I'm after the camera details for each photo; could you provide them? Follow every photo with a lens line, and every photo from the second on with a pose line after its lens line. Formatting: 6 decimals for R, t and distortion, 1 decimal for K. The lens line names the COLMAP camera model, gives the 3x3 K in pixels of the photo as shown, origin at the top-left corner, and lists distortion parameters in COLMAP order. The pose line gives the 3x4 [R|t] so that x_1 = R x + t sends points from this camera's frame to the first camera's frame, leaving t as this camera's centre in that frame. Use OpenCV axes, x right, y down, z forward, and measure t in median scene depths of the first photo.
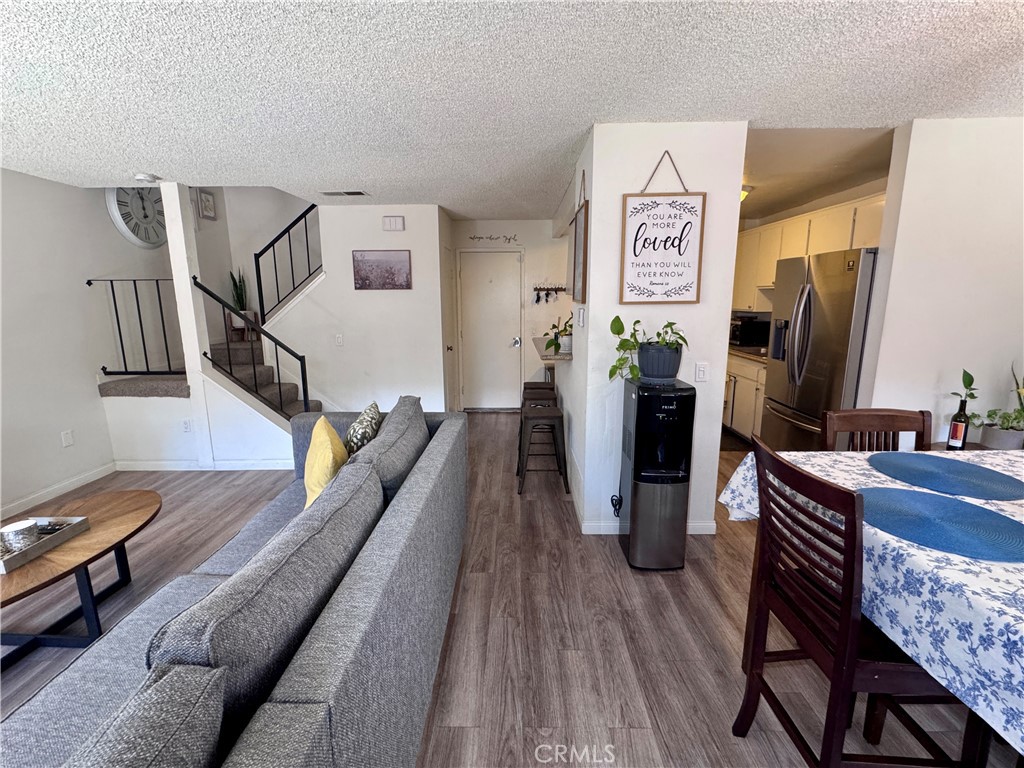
lens RADIAL K [[450.0, 0, 509.7], [0, 450.0, 383.3], [0, 0, 1]] dist [-0.005091, 0.000619]
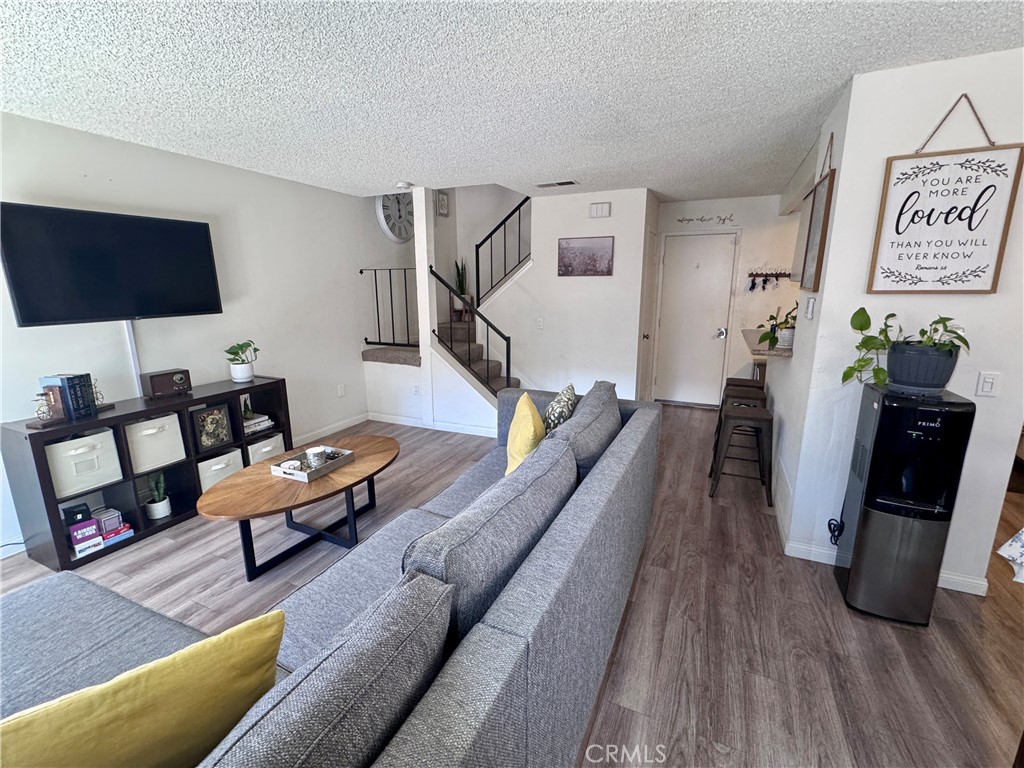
lens RADIAL K [[450.0, 0, 509.6], [0, 450.0, 382.9], [0, 0, 1]] dist [-0.005091, 0.000619]
pose [[0.913191, 0.089639, -0.397552, -0.013708], [-0.077876, 0.995916, 0.045672, 0.001714], [0.400023, -0.010748, 0.916442, -0.021438]]
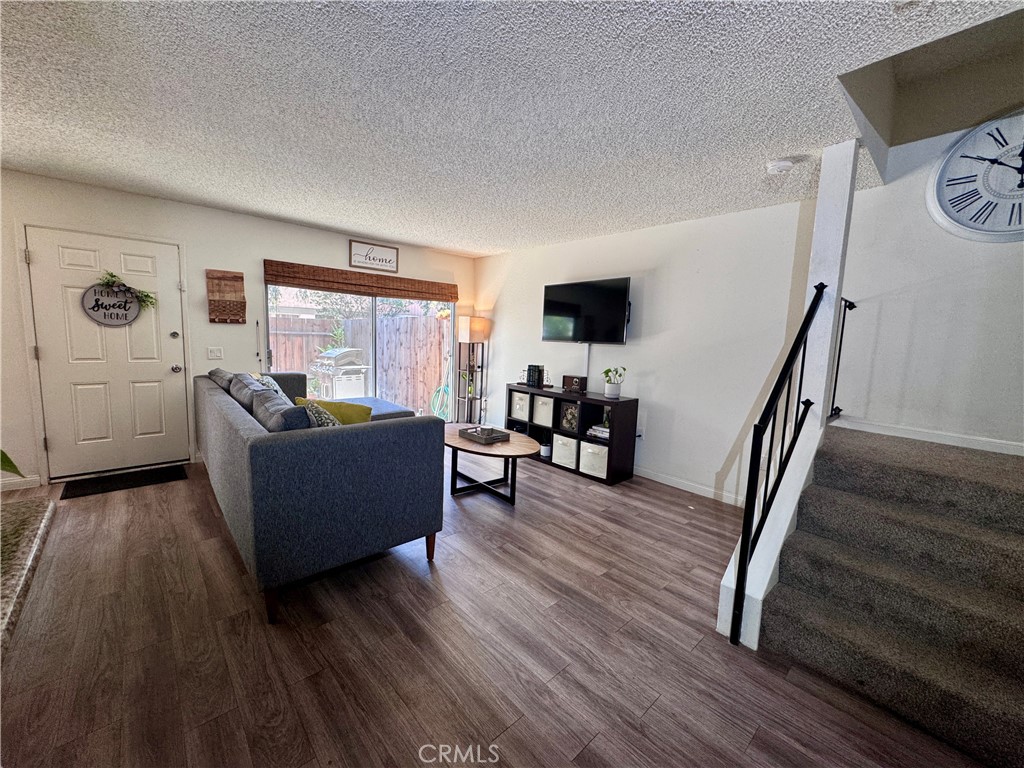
lens RADIAL K [[409.7, 0, 509.3], [0, 409.7, 381.1], [0, 0, 1]] dist [-0.000854, 0.000087]
pose [[-0.725791, 0.054407, -0.685760, 0.061093], [-0.164958, 0.954018, 0.250277, -0.264218], [0.667845, 0.294770, -0.683443, 1.684168]]
